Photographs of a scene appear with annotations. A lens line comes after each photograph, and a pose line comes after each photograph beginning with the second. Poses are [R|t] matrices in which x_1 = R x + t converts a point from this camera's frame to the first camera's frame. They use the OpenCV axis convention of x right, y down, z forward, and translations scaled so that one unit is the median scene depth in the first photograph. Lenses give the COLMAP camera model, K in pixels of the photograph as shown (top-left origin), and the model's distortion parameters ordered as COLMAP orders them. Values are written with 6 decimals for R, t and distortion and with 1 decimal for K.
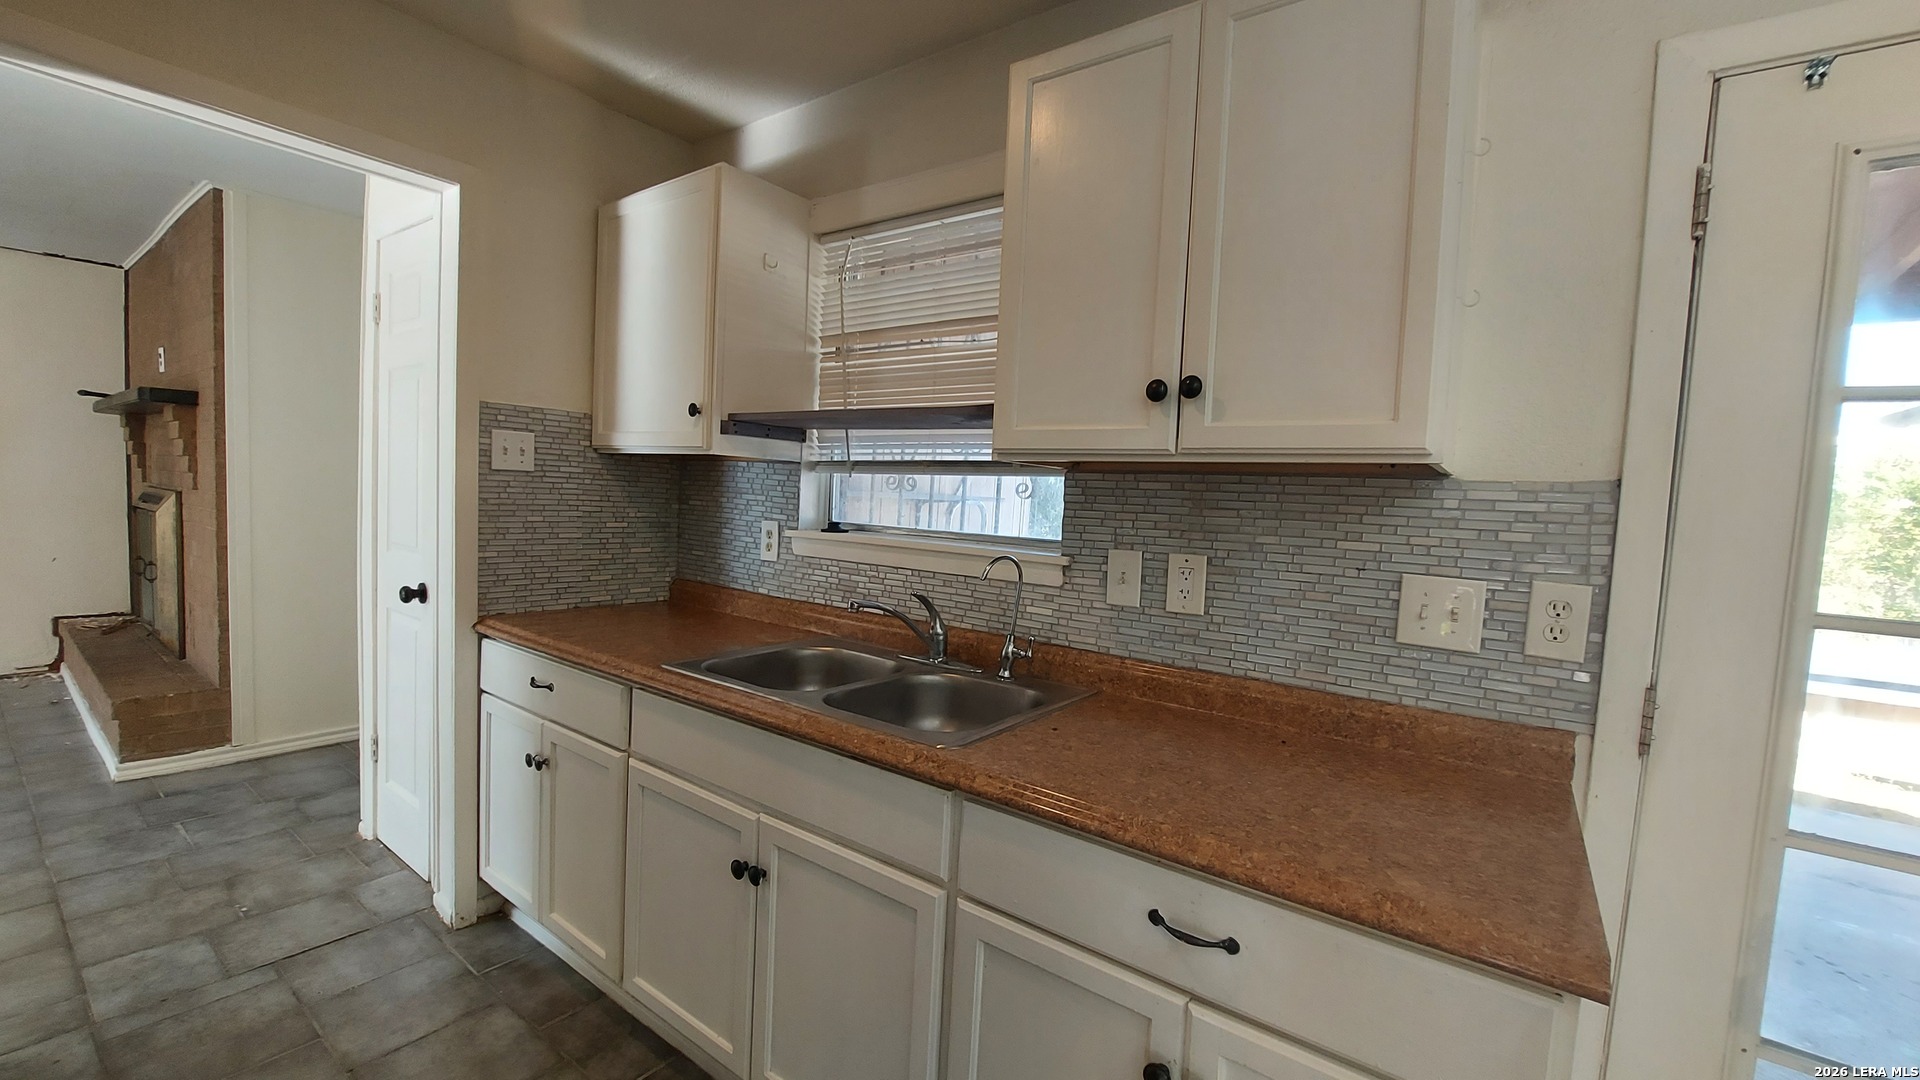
lens RADIAL K [[763.1, 0, 967.3], [0, 763.1, 545.2], [0, 0, 1]] dist [-0.017704, 0.000204]
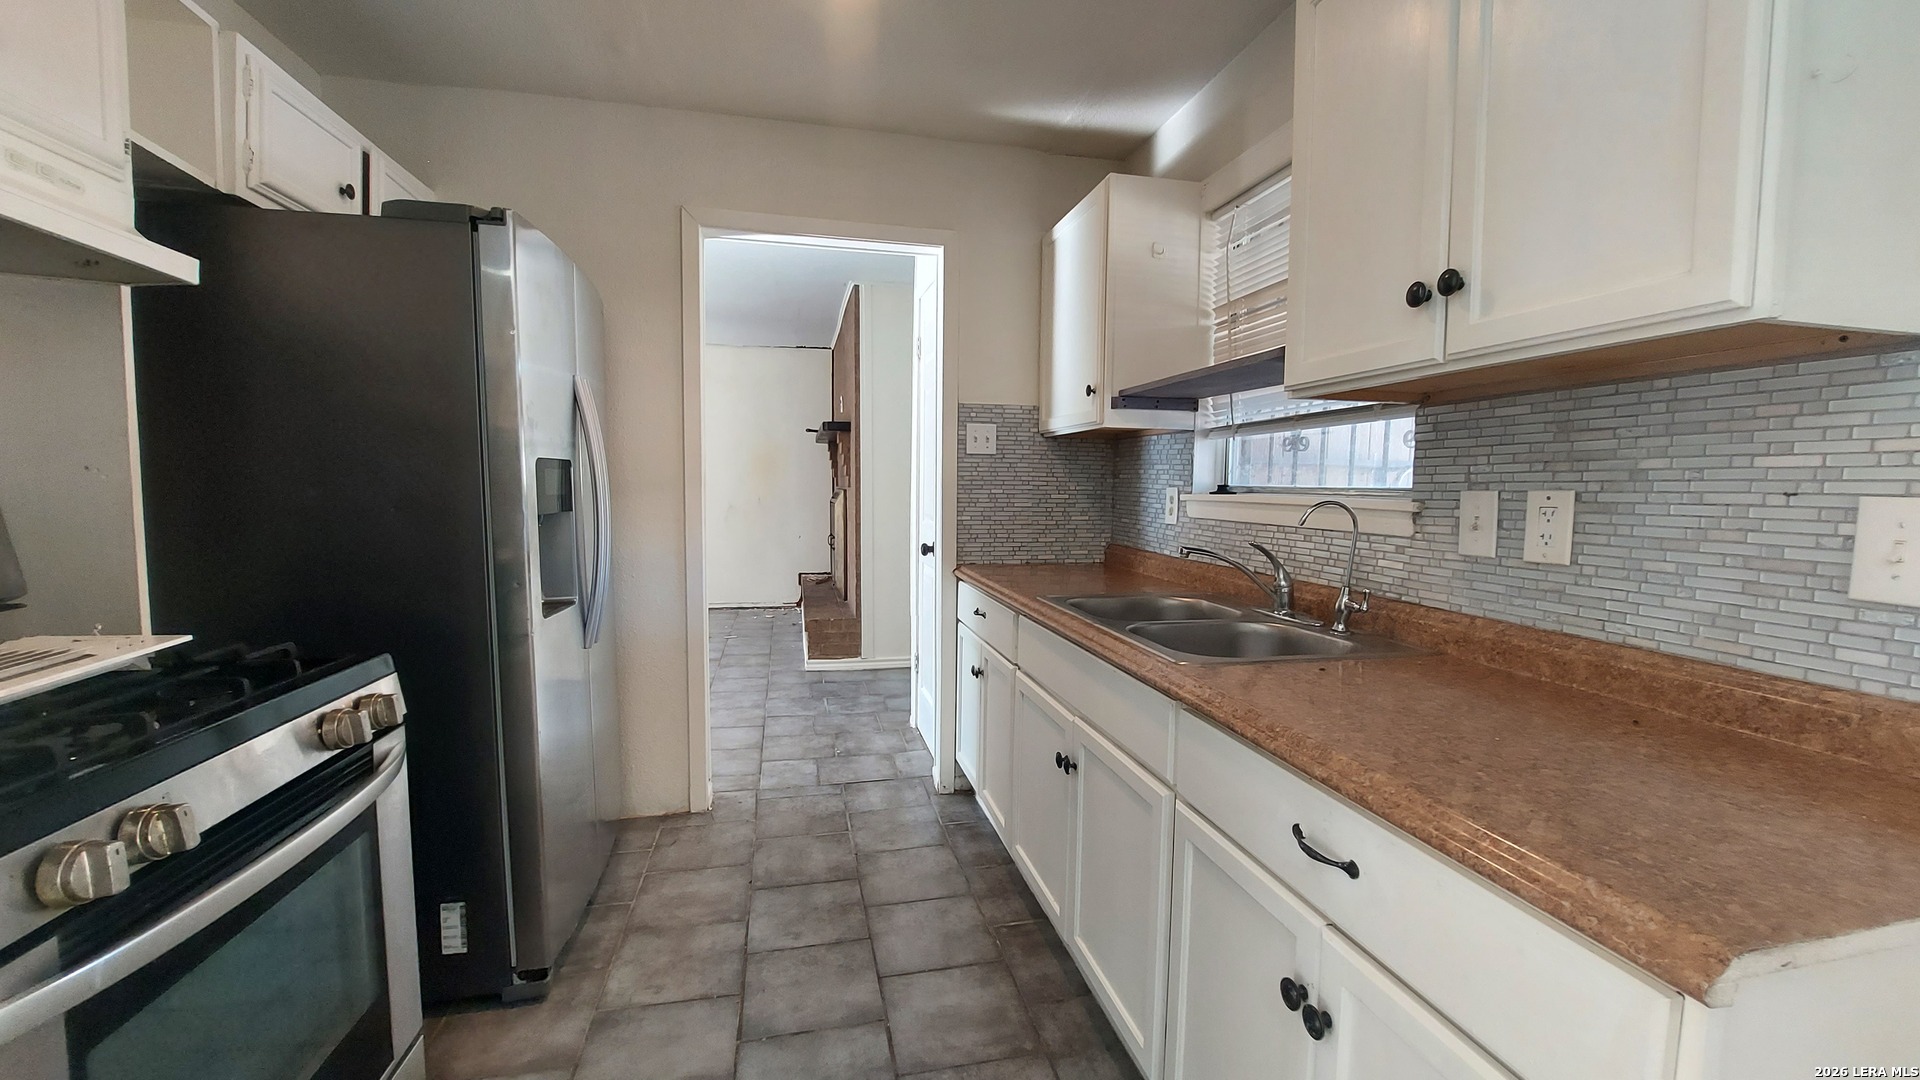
lens RADIAL K [[763.1, 0, 969.5], [0, 763.1, 544.5], [0, 0, 1]] dist [-0.017704, 0.000204]
pose [[0.756661, 0.012413, -0.653689, 0.267010], [-0.014622, 0.999891, 0.002062, 0.059059], [0.653643, 0.007997, 0.756760, -0.009165]]
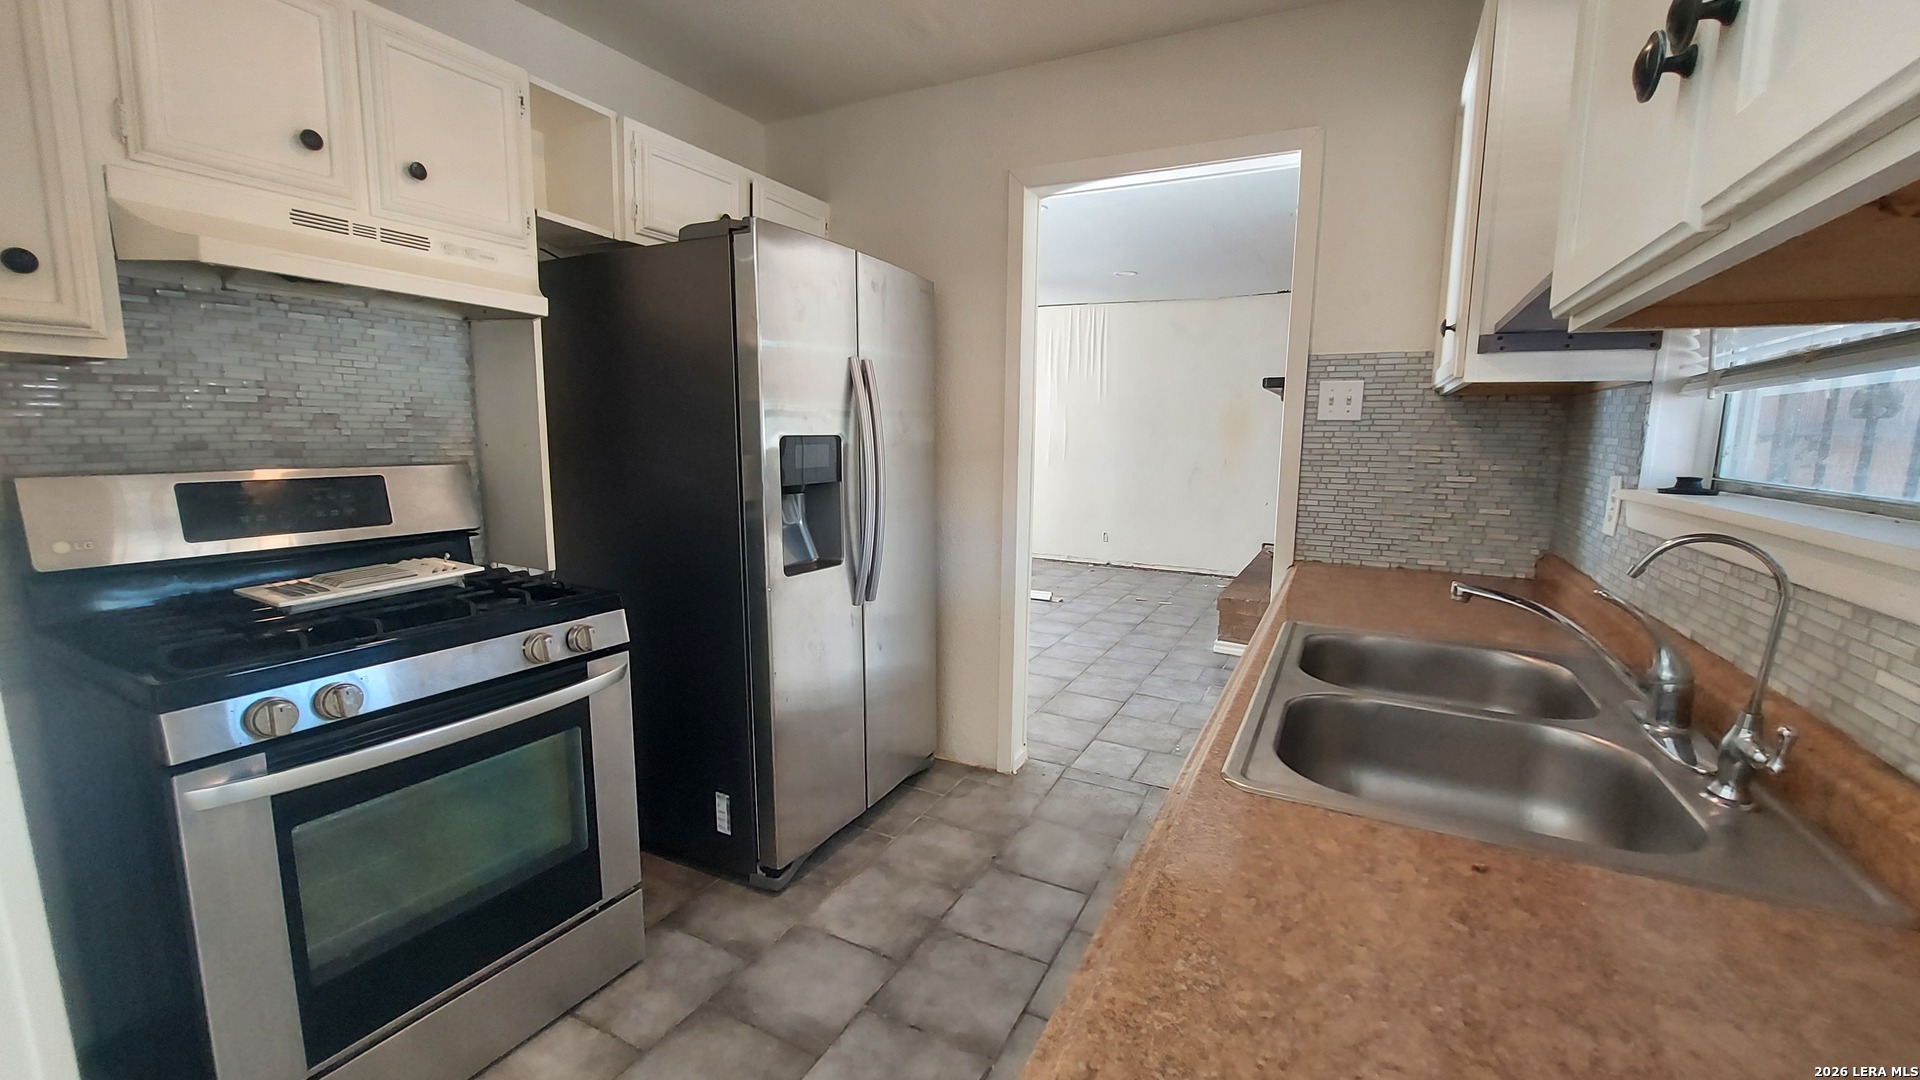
lens RADIAL K [[763.1, 0, 970.3], [0, 763.1, 544.8], [0, 0, 1]] dist [-0.017704, 0.000204]
pose [[0.160659, 0.099462, -0.981986, 0.346631], [-0.066585, 0.993735, 0.089758, 0.007518], [0.984761, 0.050965, 0.166276, 0.388760]]
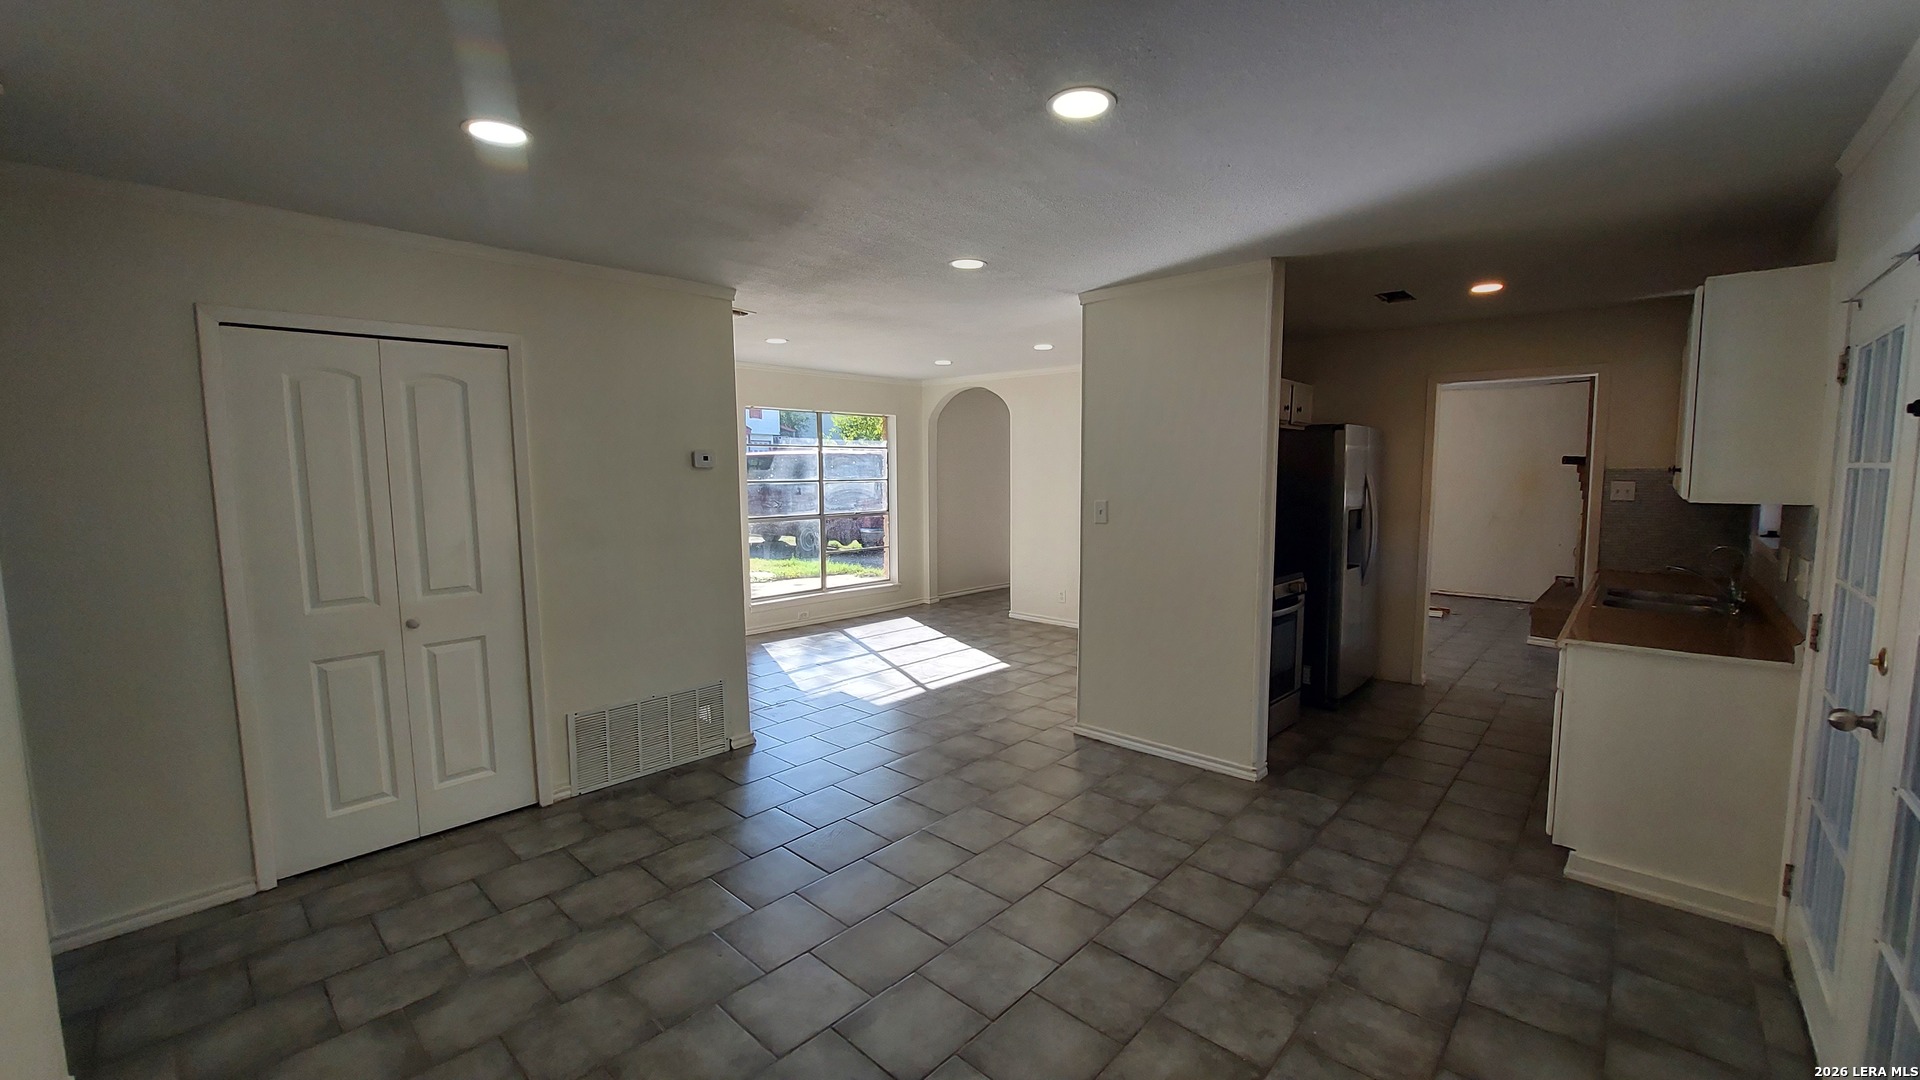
lens RADIAL K [[763.1, 0, 977.2], [0, 763.1, 541.3], [0, 0, 1]] dist [-0.017704, 0.000204]
pose [[-0.108238, 0.045543, -0.993081, 1.736814], [-0.065290, 0.996468, 0.052814, 0.018793], [0.991979, 0.070554, -0.104882, -0.546295]]
